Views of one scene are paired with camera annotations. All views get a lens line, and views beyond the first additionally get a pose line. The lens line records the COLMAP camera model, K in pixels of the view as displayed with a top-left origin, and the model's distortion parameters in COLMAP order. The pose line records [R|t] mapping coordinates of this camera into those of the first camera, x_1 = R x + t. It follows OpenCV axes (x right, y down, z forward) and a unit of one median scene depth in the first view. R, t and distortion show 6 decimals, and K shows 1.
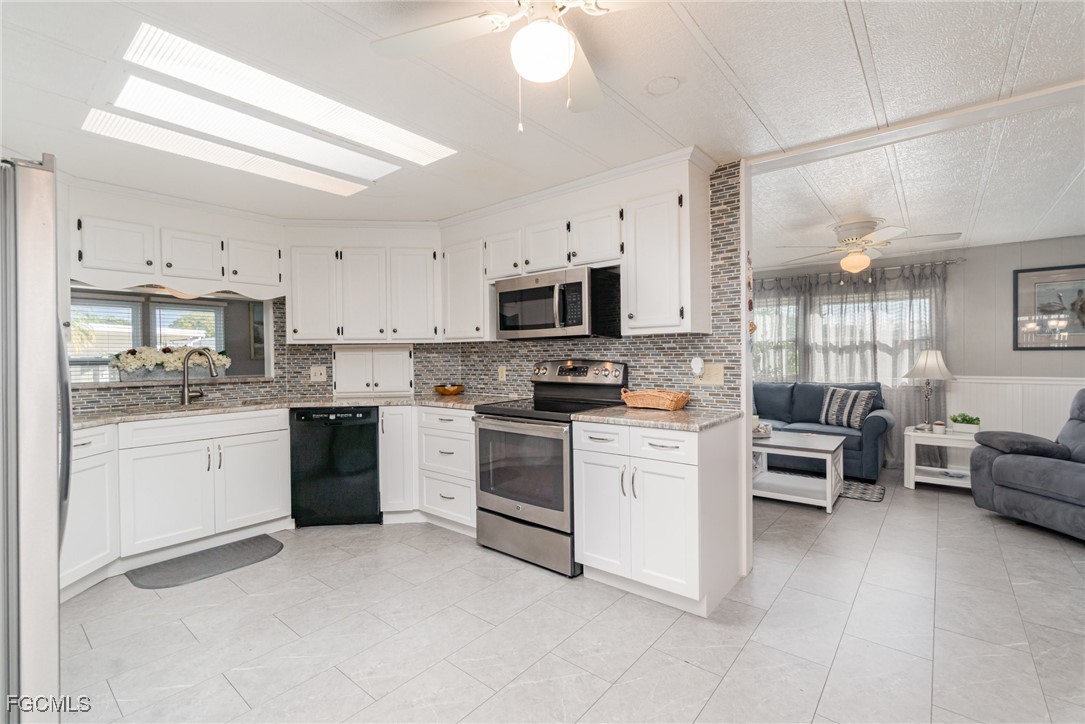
lens RADIAL K [[476.9, 0, 546.2], [0, 476.9, 361.3], [0, 0, 1]] dist [-0.000828, 0.000083]
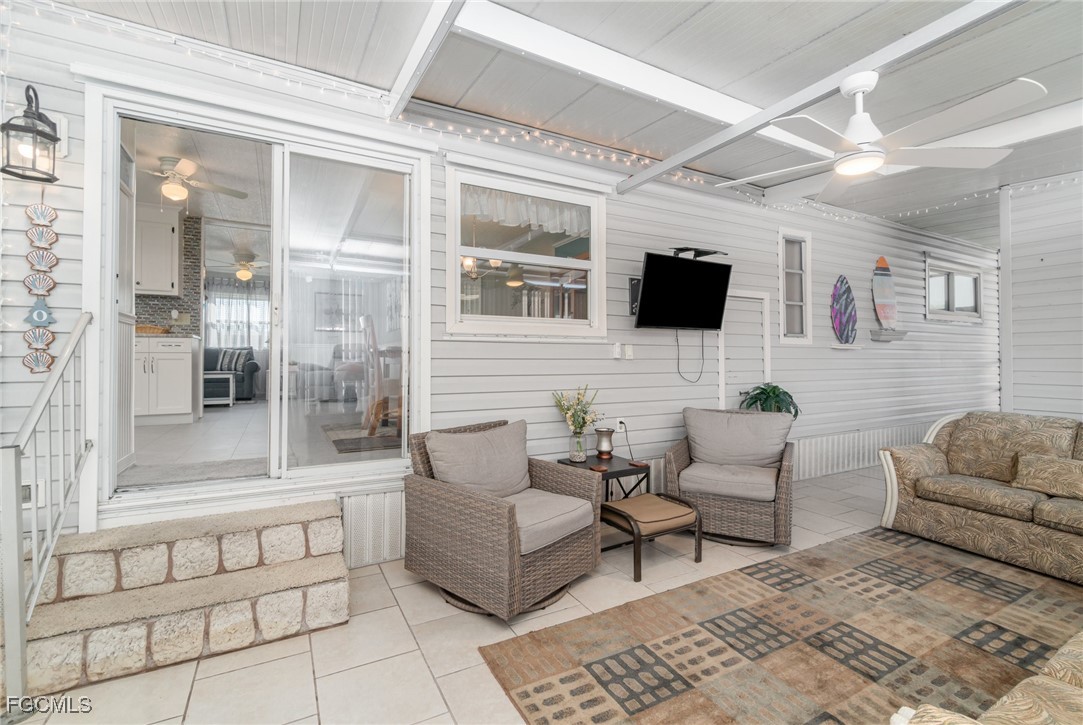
lens RADIAL K [[481.3, 0, 544.2], [0, 481.3, 364.3], [0, 0, 1]] dist [0.000167, -0.000162]
pose [[0.367868, 0.011756, 0.929804, -0.548517], [0.005142, 0.999879, -0.014676, 0.144487], [-0.929864, 0.010180, 0.367763, -0.644604]]
